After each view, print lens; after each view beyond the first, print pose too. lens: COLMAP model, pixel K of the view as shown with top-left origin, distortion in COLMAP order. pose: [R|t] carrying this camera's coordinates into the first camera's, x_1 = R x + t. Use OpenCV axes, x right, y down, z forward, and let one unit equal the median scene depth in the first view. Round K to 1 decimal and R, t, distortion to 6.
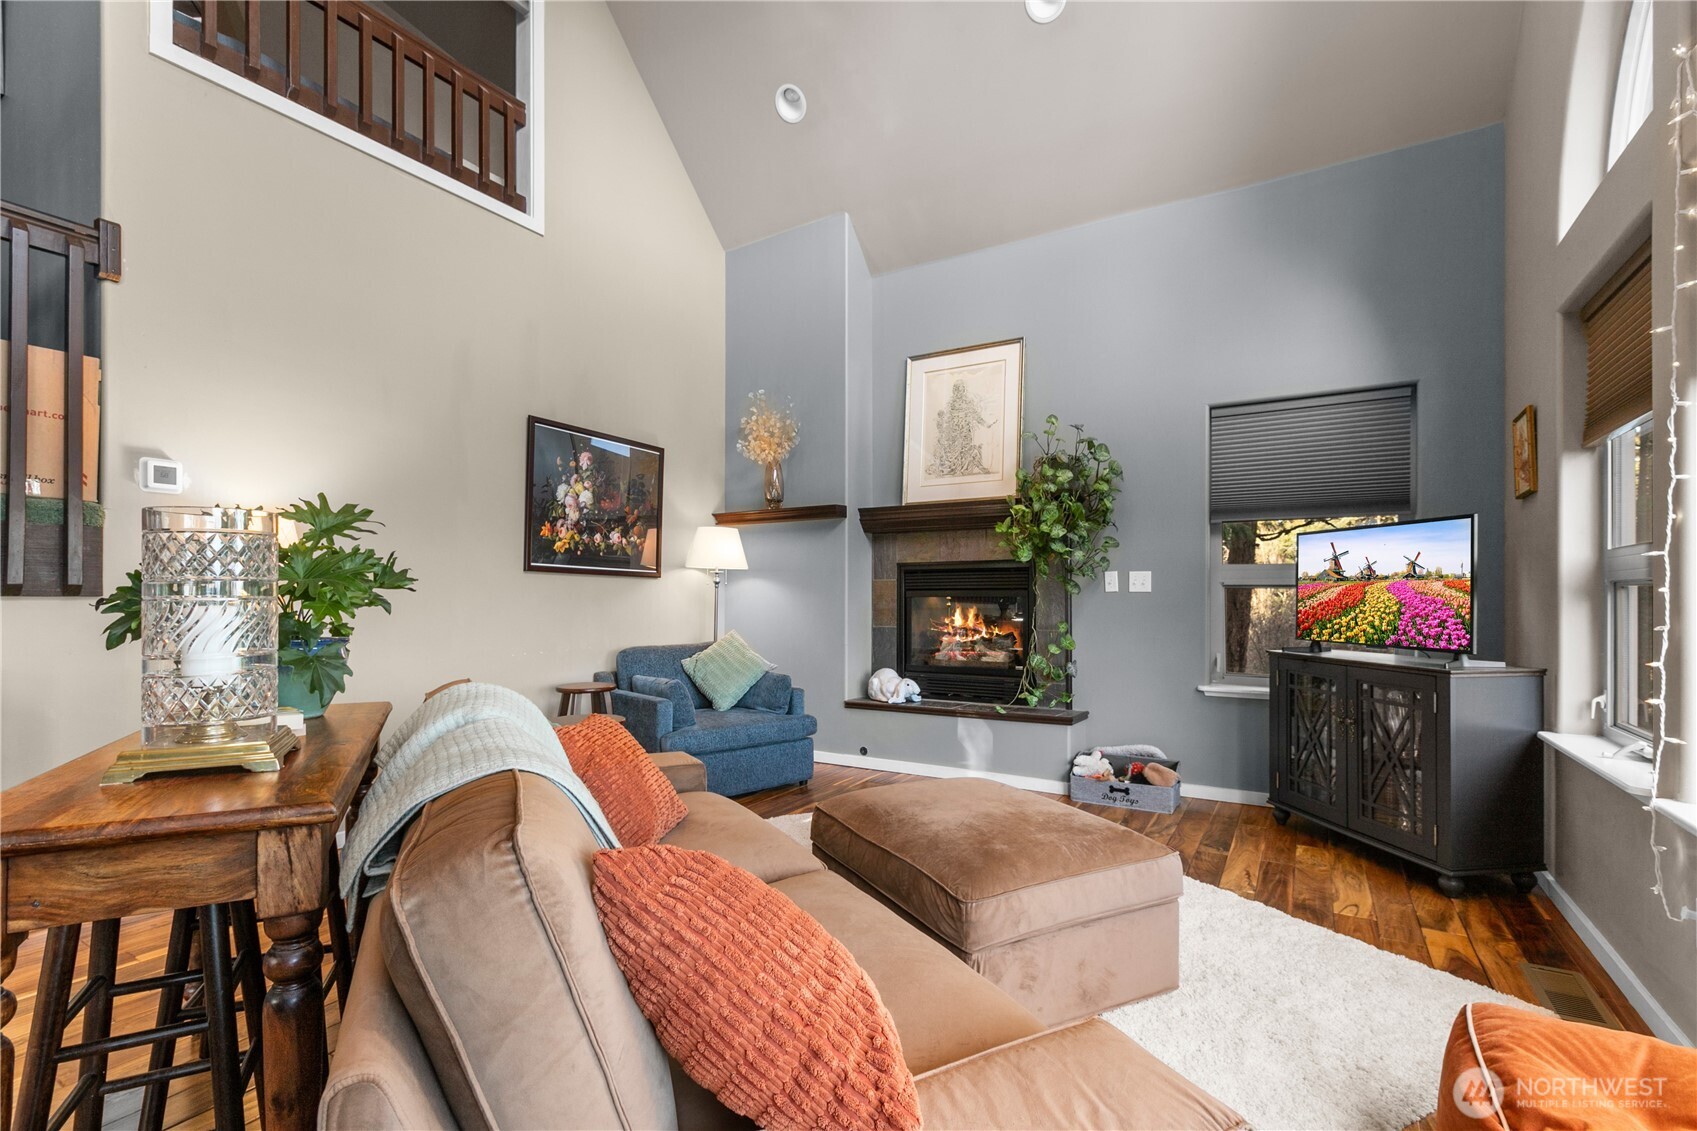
lens RADIAL K [[785.2, 0, 853.5], [0, 785.2, 585.5], [0, 0, 1]] dist [-0.001096, 0.000647]
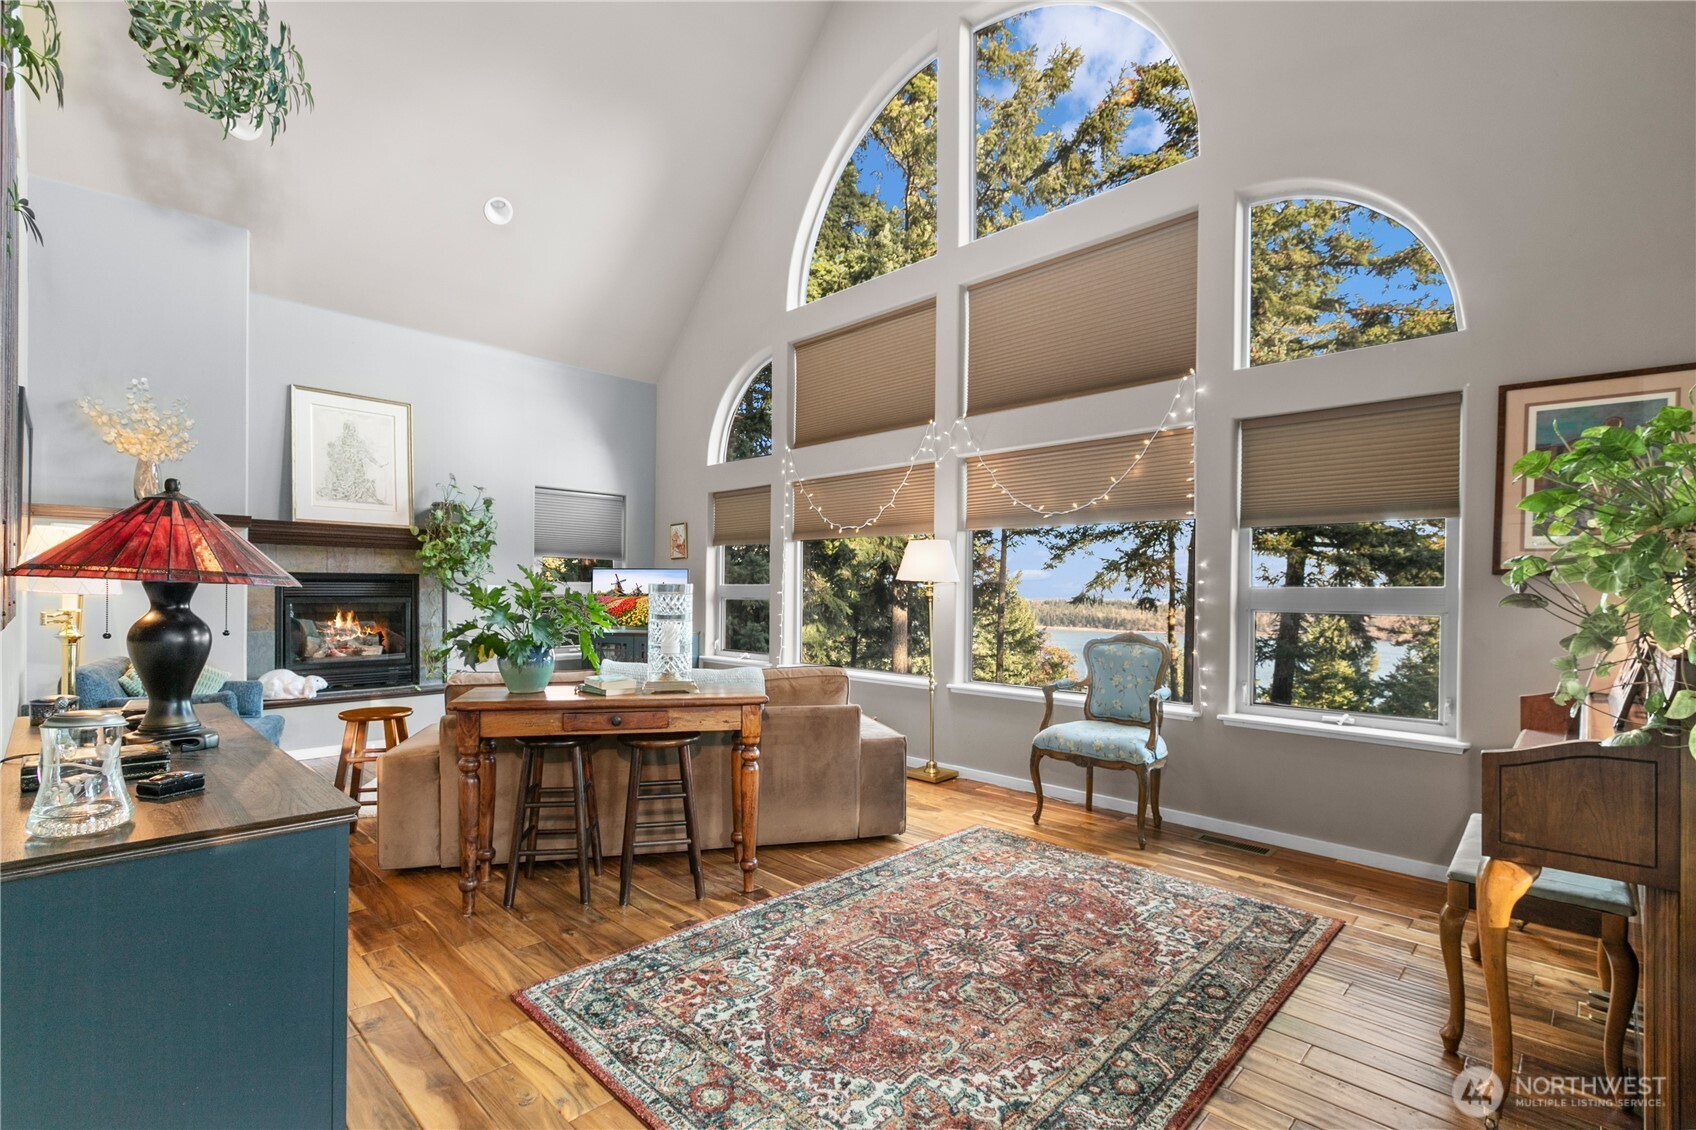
lens RADIAL K [[765.5, 0, 855.1], [0, 765.5, 582.5], [0, 0, 1]] dist [0.001891, 0.000426]
pose [[0.223123, 0.014127, 0.974688, -0.902184], [-0.022995, 0.999693, -0.009225, -0.026169], [-0.974519, -0.020354, 0.223380, -0.009075]]
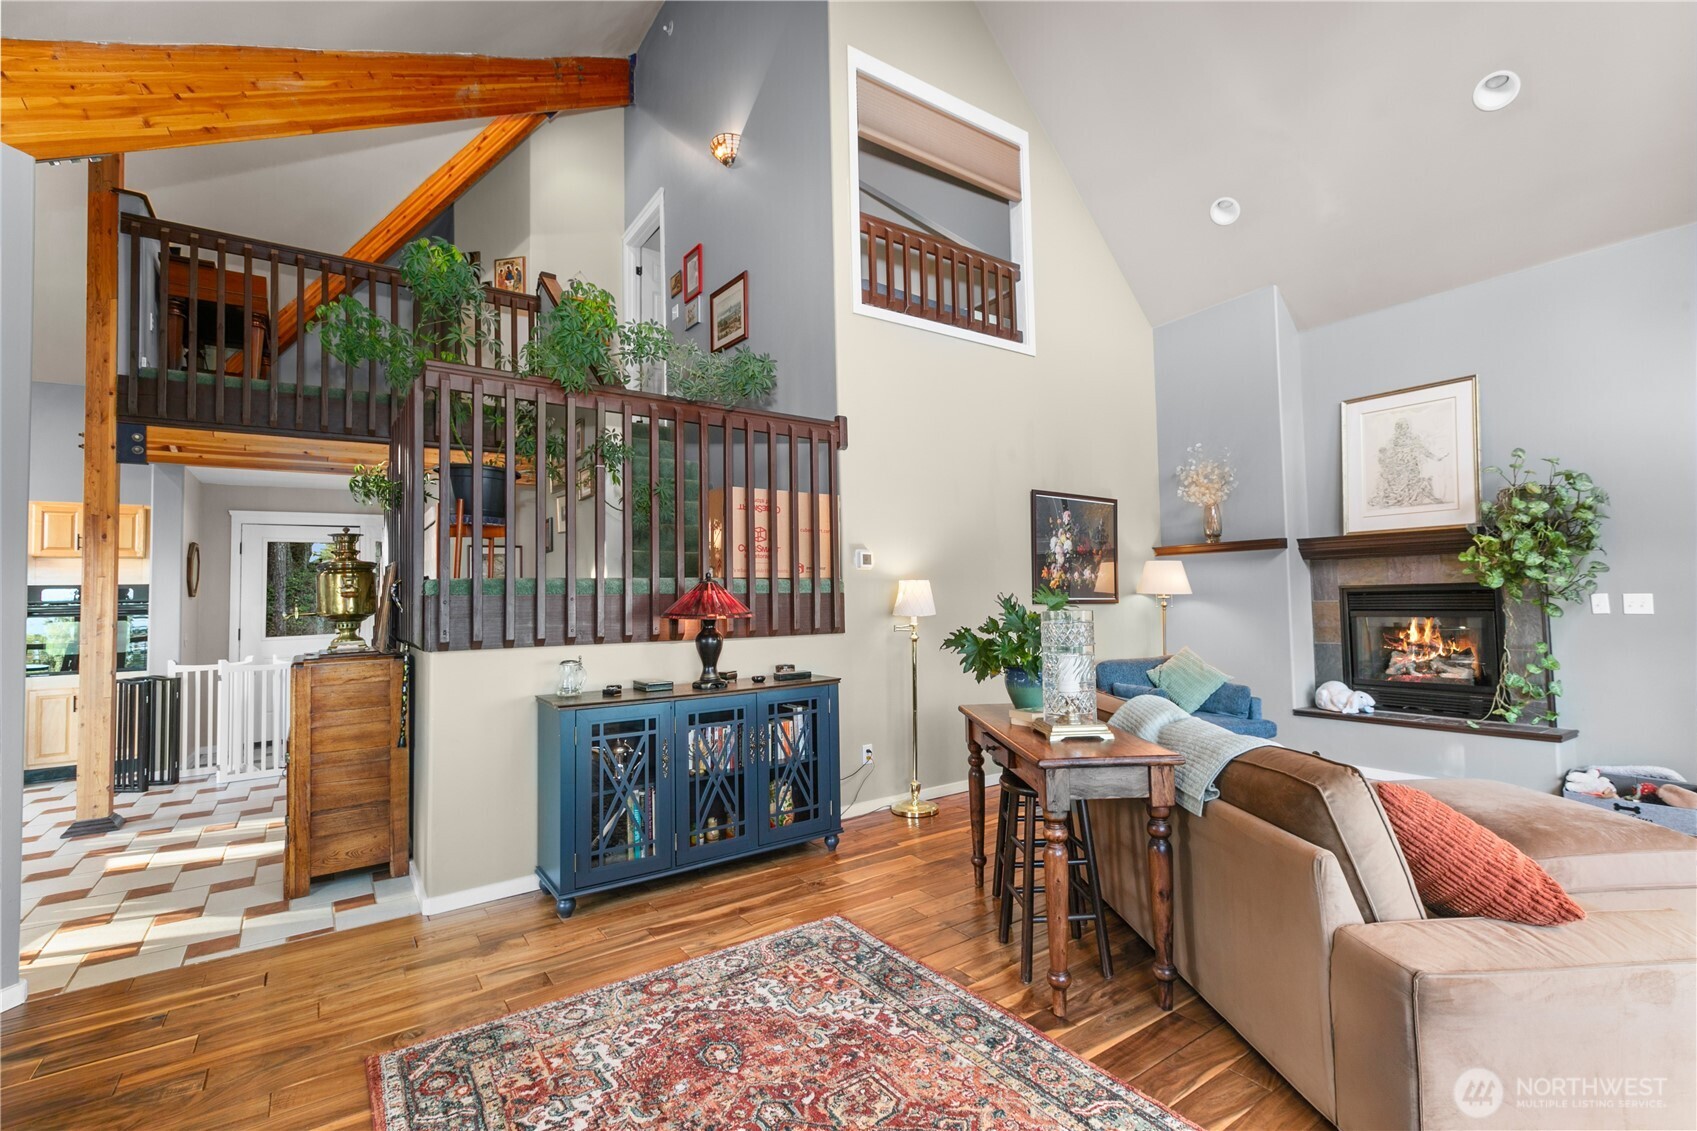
lens RADIAL K [[762.8, 0, 840.2], [0, 762.8, 560.5], [0, 0, 1]] dist [-0.001052, -0.000775]
pose [[0.906585, -0.038129, -0.420298, -0.149278], [0.025349, 0.999032, -0.035952, -0.050220], [0.421261, 0.021939, 0.906674, -0.315859]]
